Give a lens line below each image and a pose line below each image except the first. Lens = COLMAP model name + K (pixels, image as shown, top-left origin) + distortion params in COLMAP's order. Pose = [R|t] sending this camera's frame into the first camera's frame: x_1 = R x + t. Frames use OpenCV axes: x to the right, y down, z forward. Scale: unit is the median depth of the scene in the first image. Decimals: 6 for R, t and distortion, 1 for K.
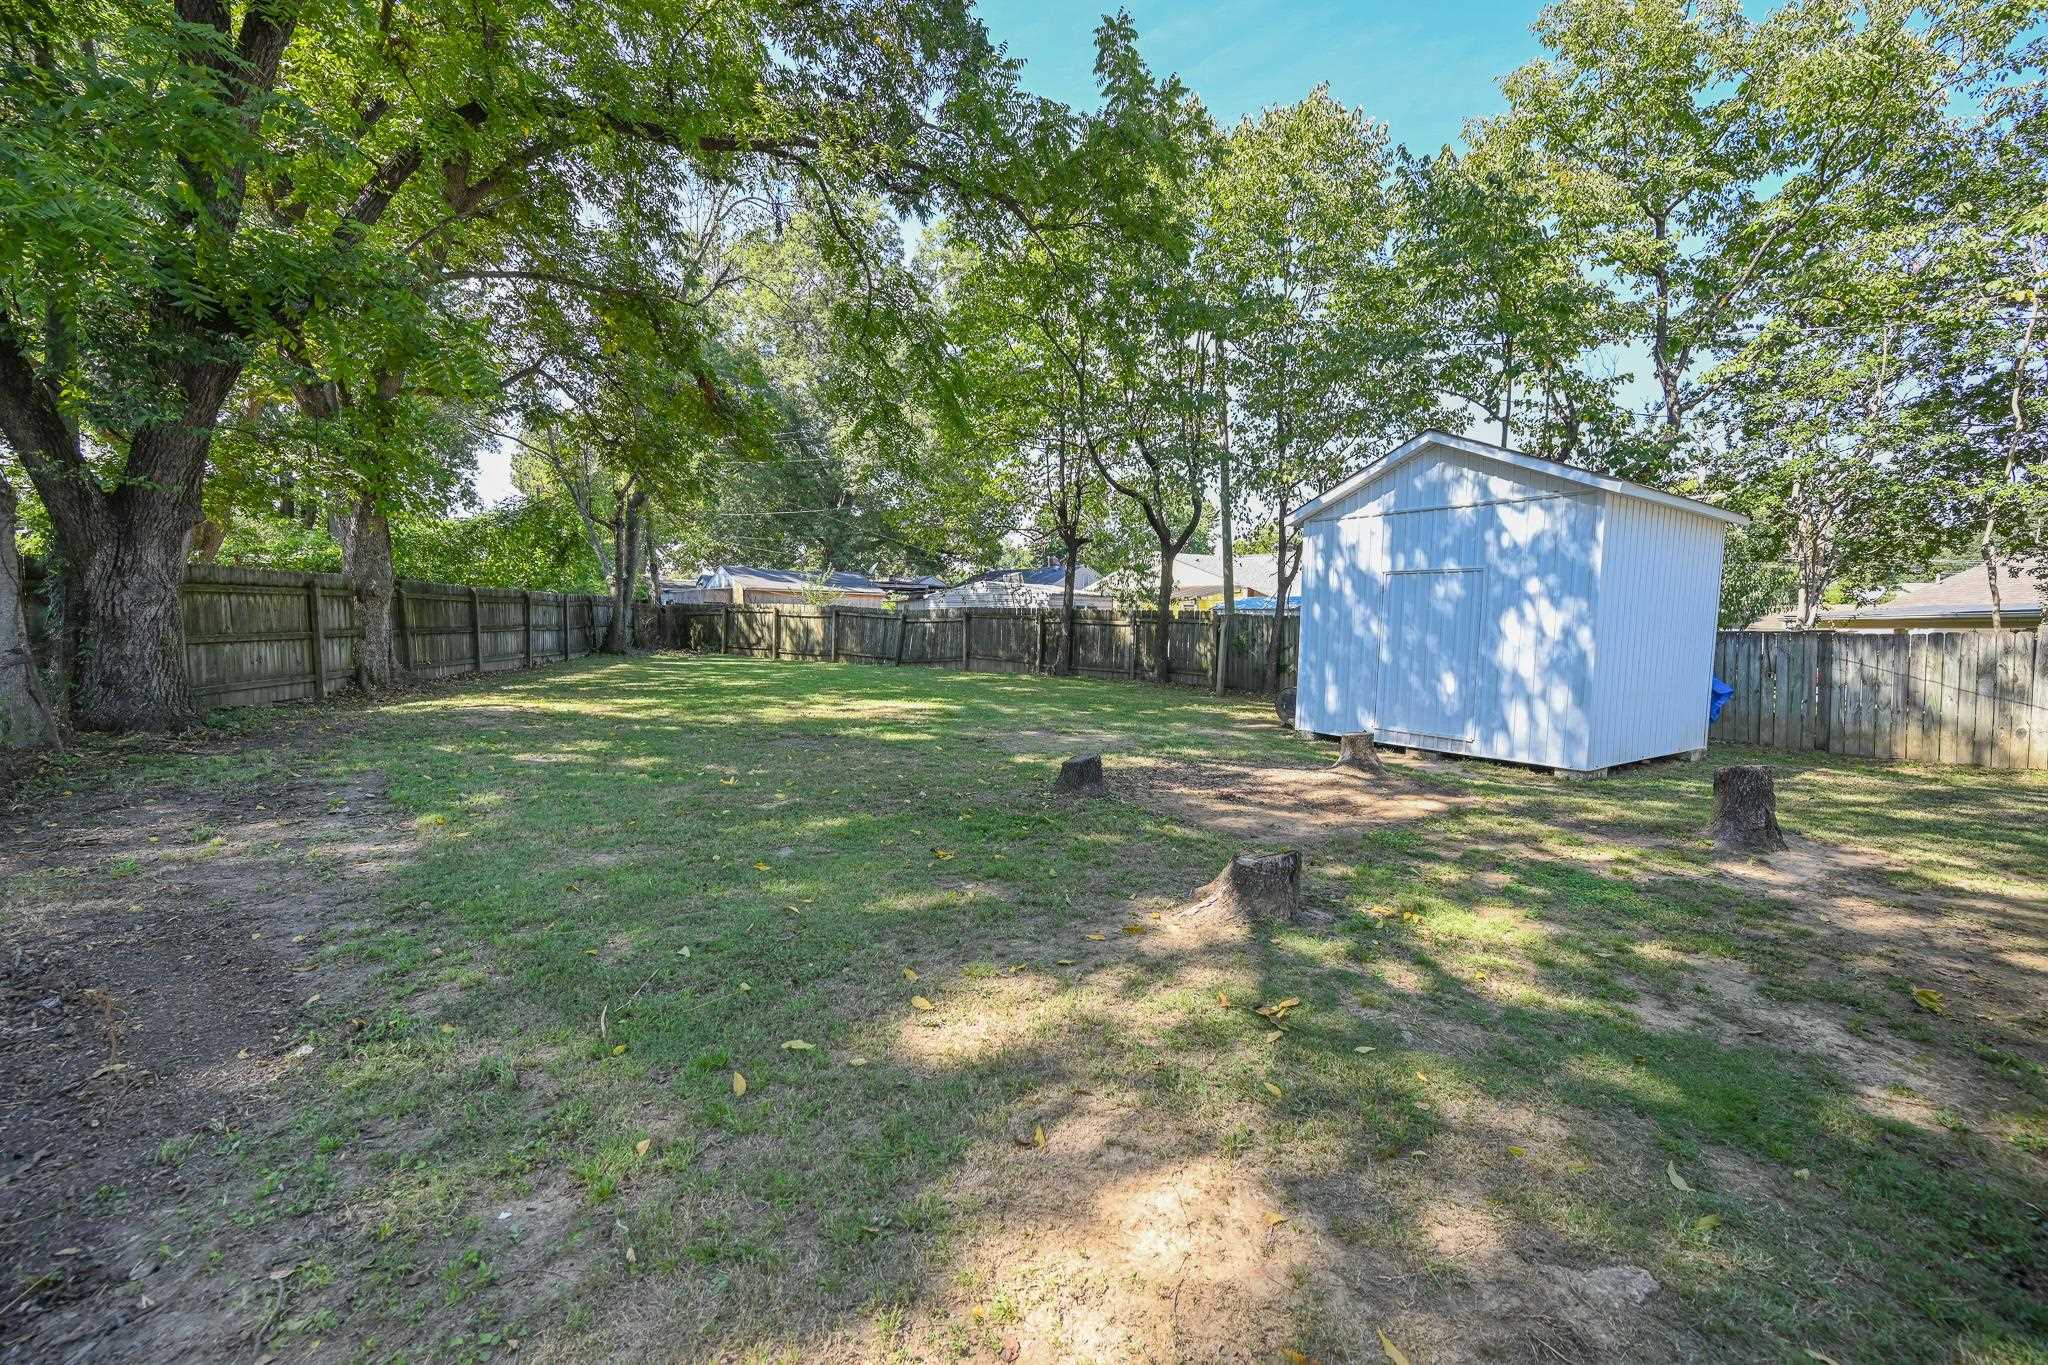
lens RADIAL K [[835.5, 0, 1020.9], [0, 835.5, 685.8], [0, 0, 1]] dist [0.001127, 0.000253]
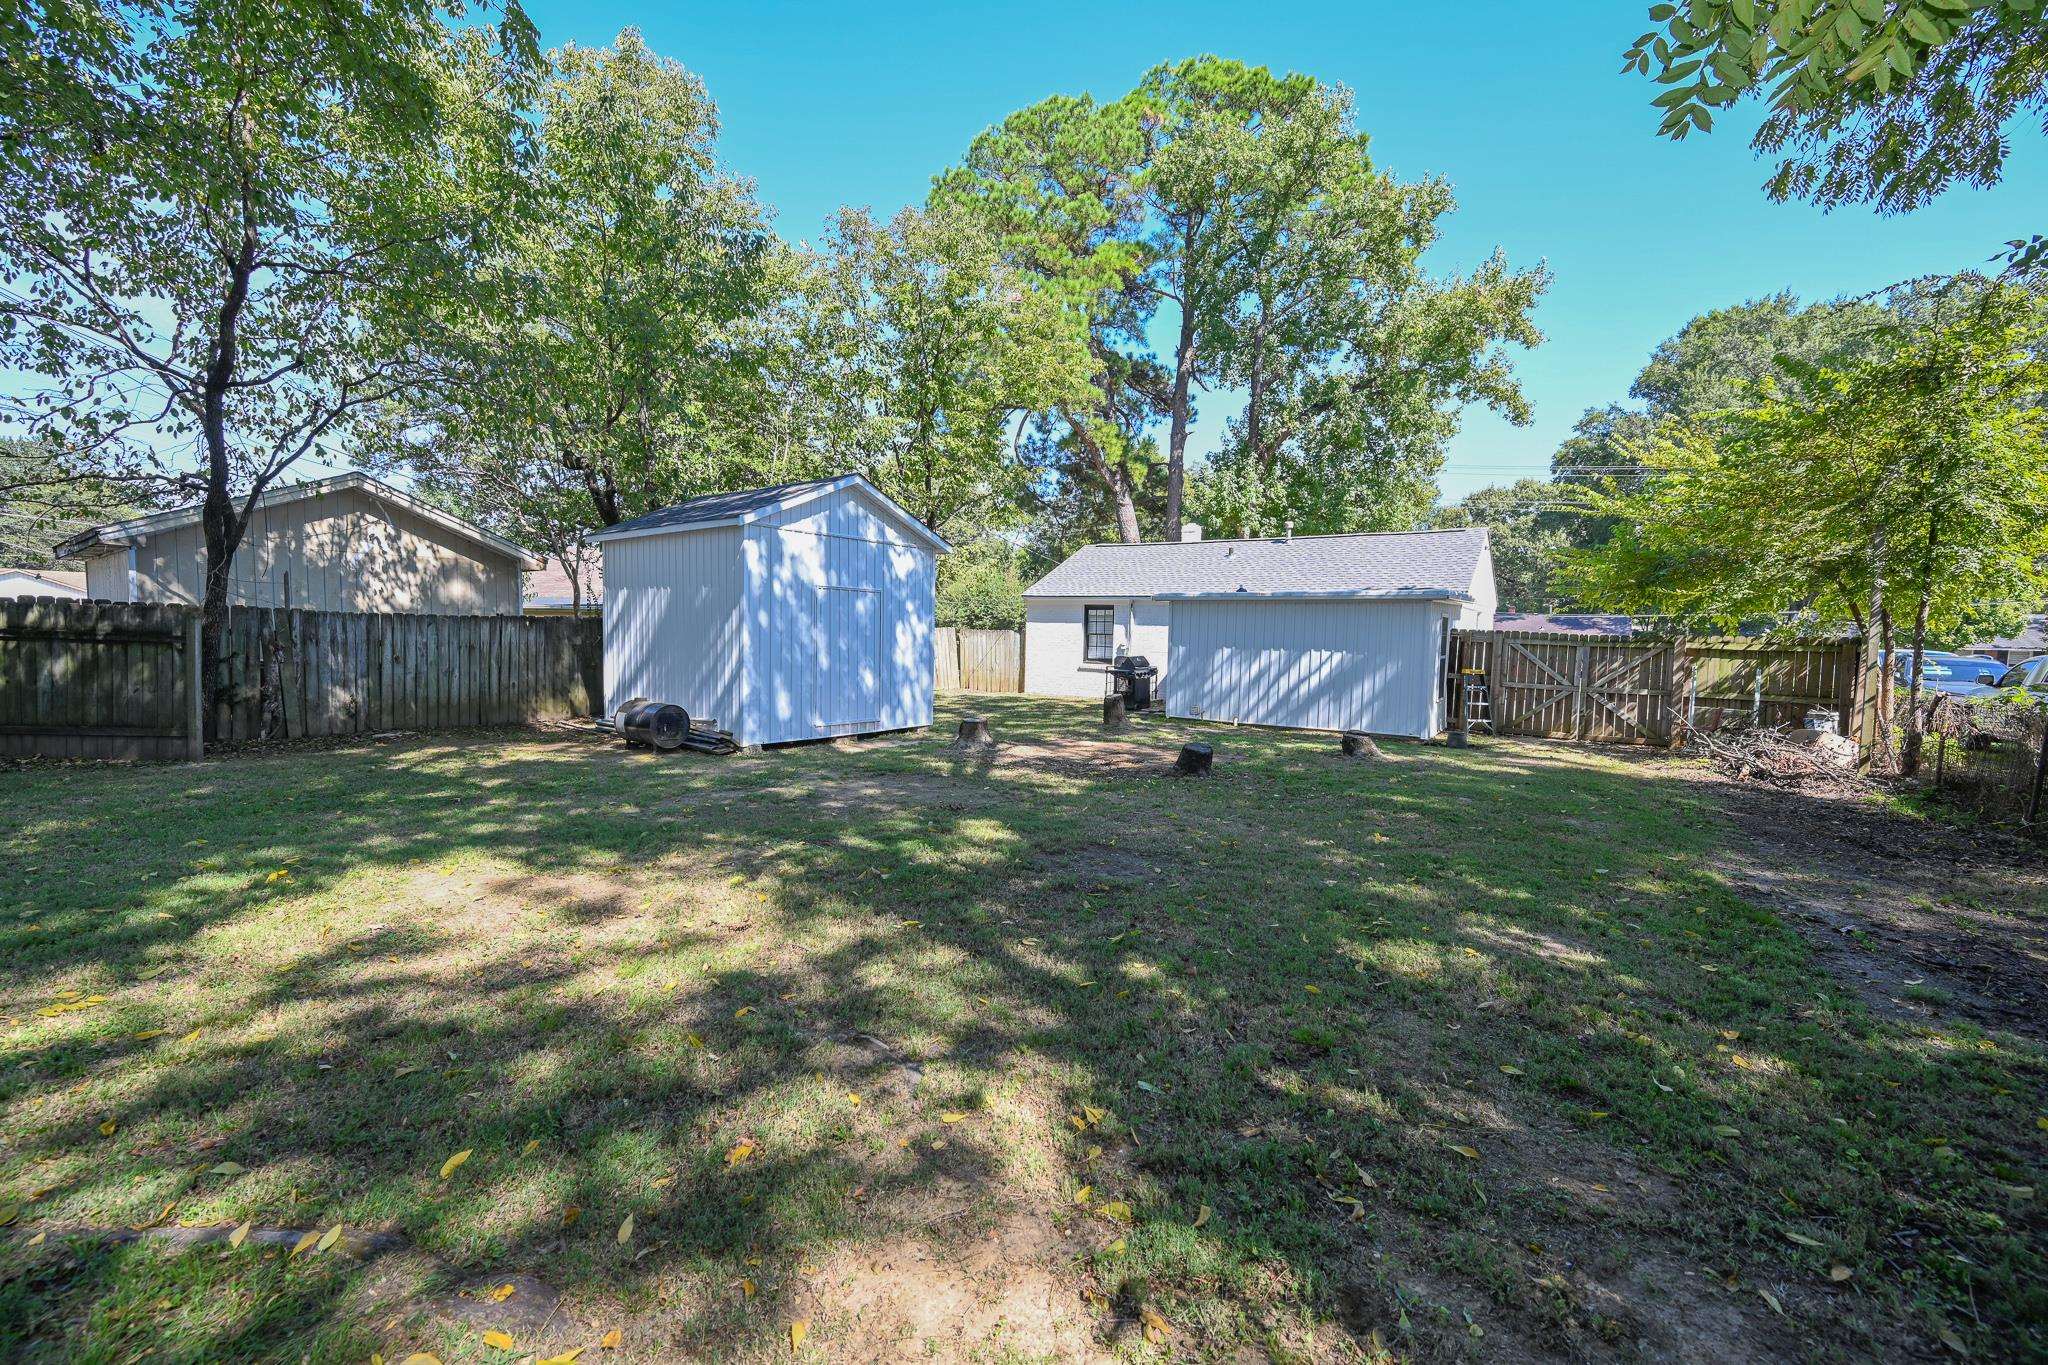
lens RADIAL K [[855.1, 0, 1024.0], [0, 855.1, 682.5], [0, 0, 1]] dist [0.000021, -0.000007]
pose [[-0.366639, -0.084406, 0.926527, -0.606149], [0.039874, 0.993535, 0.106289, -0.097312], [-0.929508, 0.075914, -0.360903, 0.963157]]
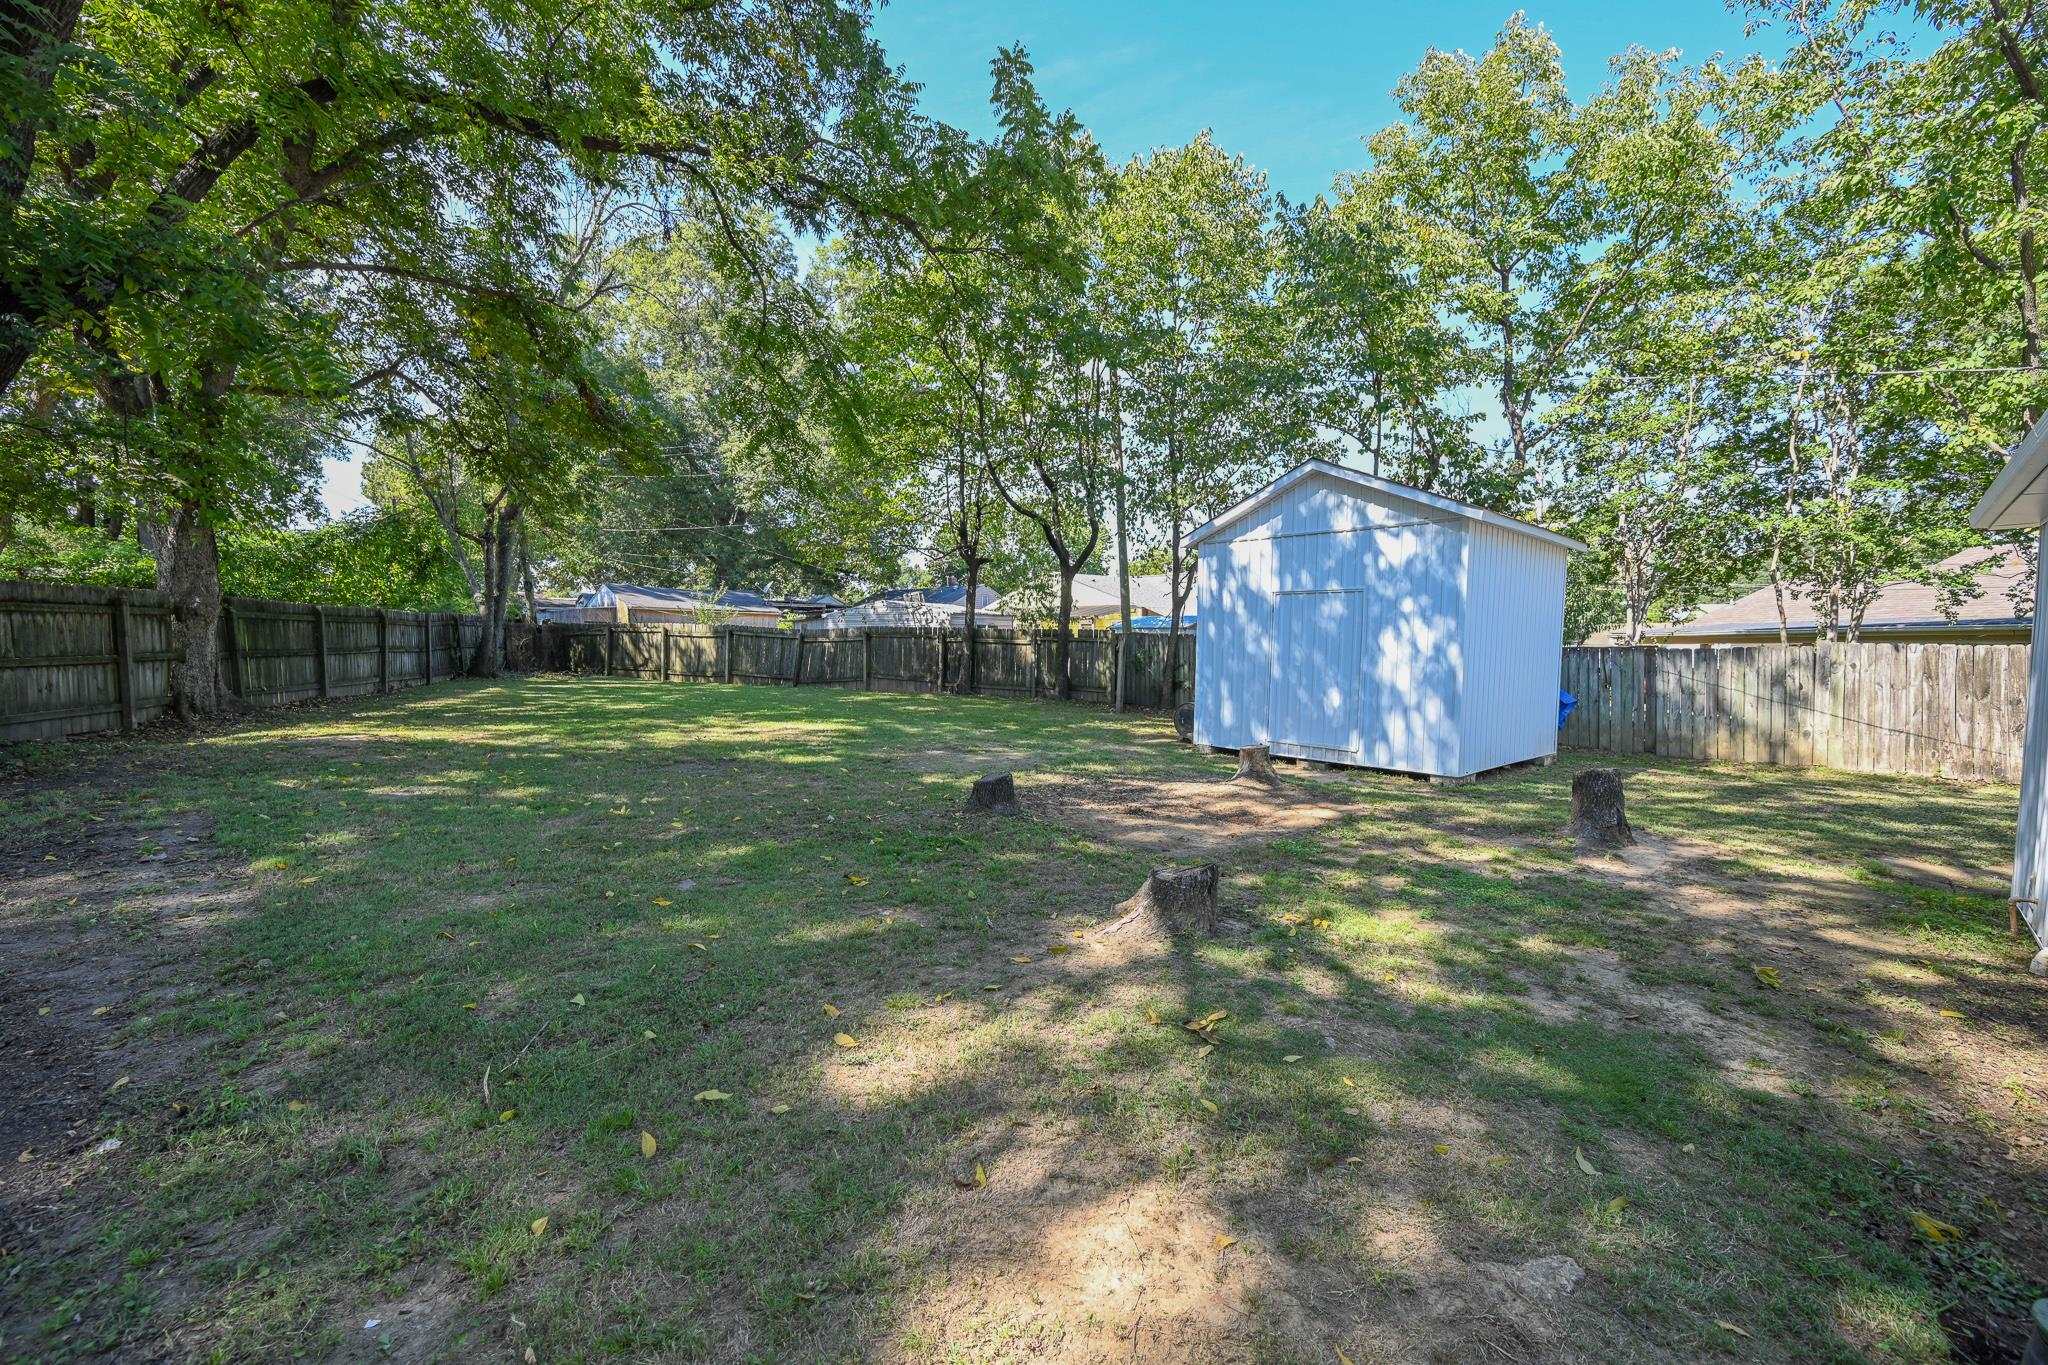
lens RADIAL K [[827.6, 0, 1026.2], [0, 827.6, 689.2], [0, 0, 1]] dist [0.000111, 0.000896]
pose [[0.991624, -0.011257, 0.128666, -0.007712], [0.013606, 0.999756, -0.017396, -0.000187], [-0.128439, 0.019001, 0.991535, 0.007697]]
